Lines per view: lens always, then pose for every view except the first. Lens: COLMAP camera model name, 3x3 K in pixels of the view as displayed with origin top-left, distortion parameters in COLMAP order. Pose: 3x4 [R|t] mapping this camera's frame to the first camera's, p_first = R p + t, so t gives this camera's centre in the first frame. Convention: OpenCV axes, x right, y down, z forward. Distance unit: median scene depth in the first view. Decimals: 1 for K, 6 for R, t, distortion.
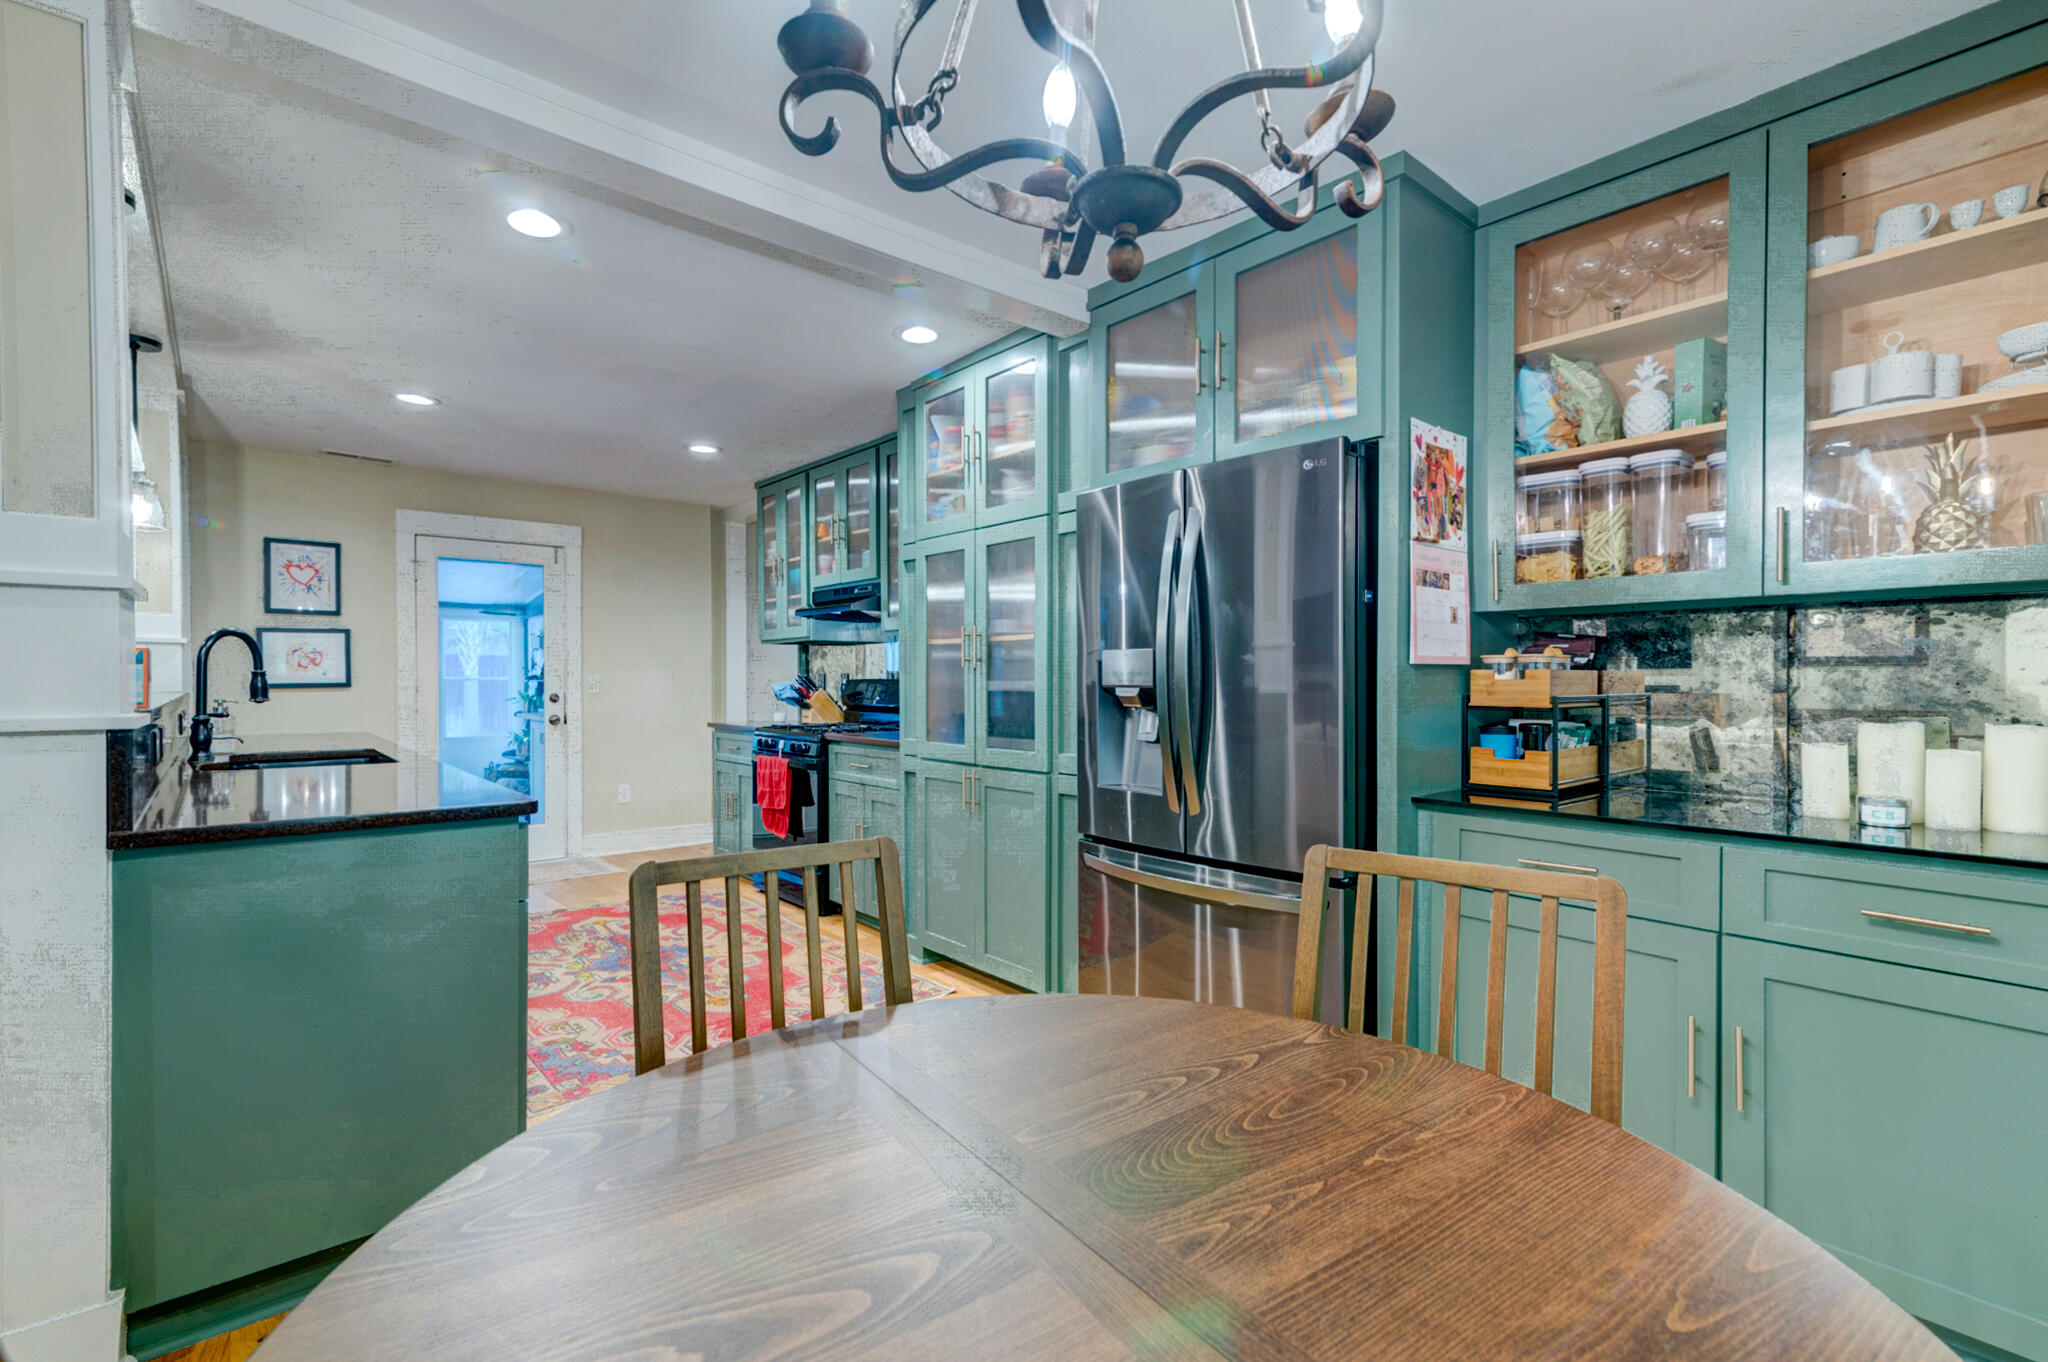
lens RADIAL K [[916.4, 0, 1012.7], [0, 916.4, 685.5], [0, 0, 1]] dist [0.018960, -0.002765]
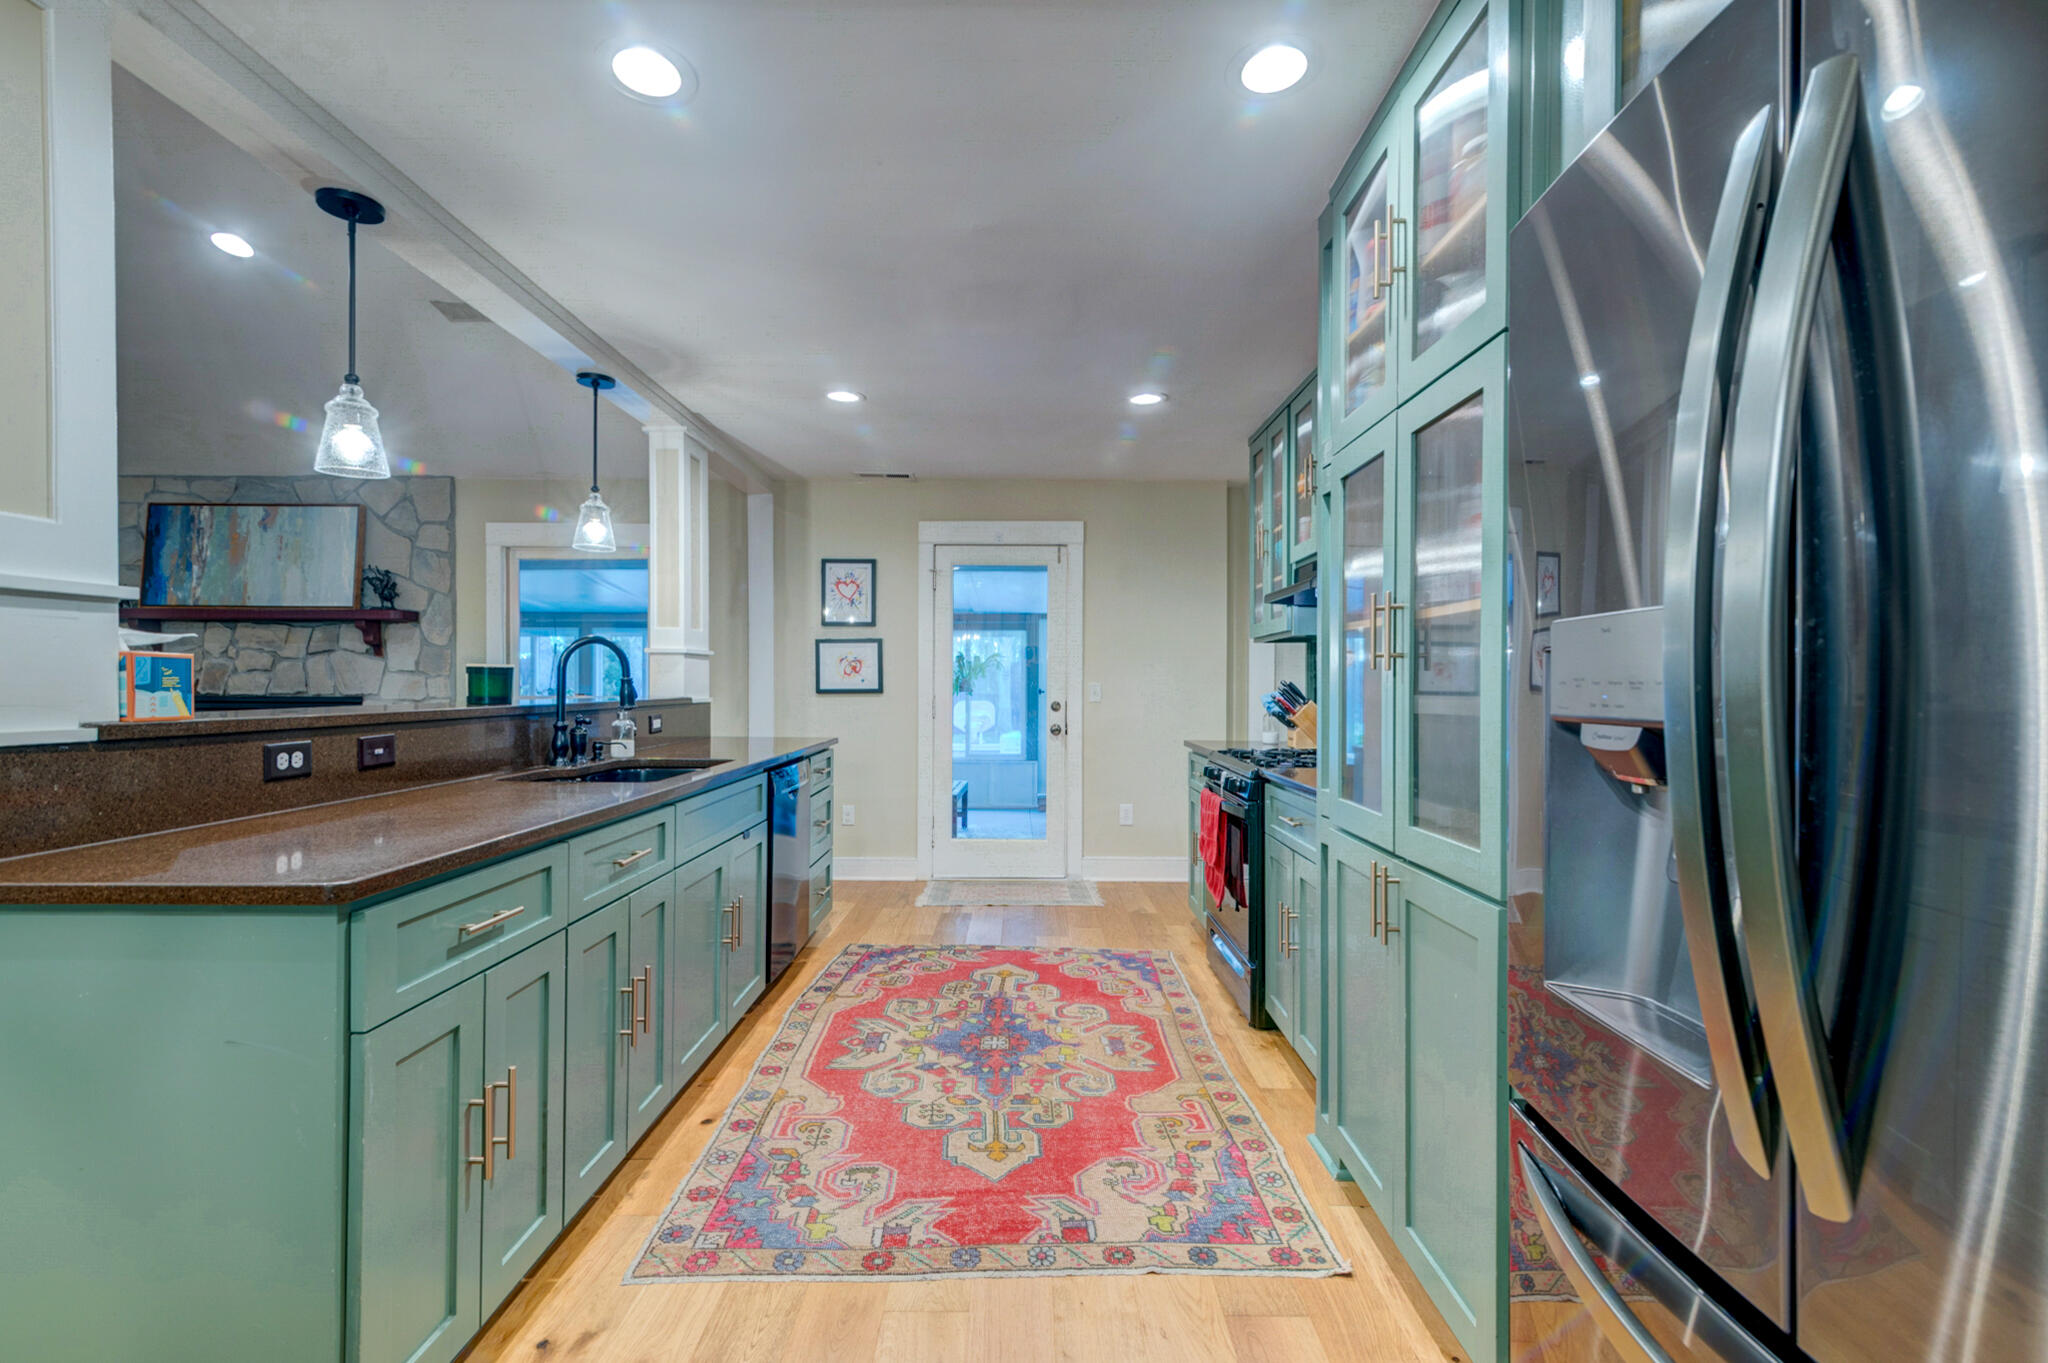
lens RADIAL K [[916.4, 0, 1020.5], [0, 916.4, 685.3], [0, 0, 1]] dist [0.018960, -0.002765]
pose [[0.761645, 0.004211, -0.647981, 0.118019], [-0.008428, 0.999959, -0.003409, -0.006129], [0.647940, 0.008057, 0.761649, 0.385843]]
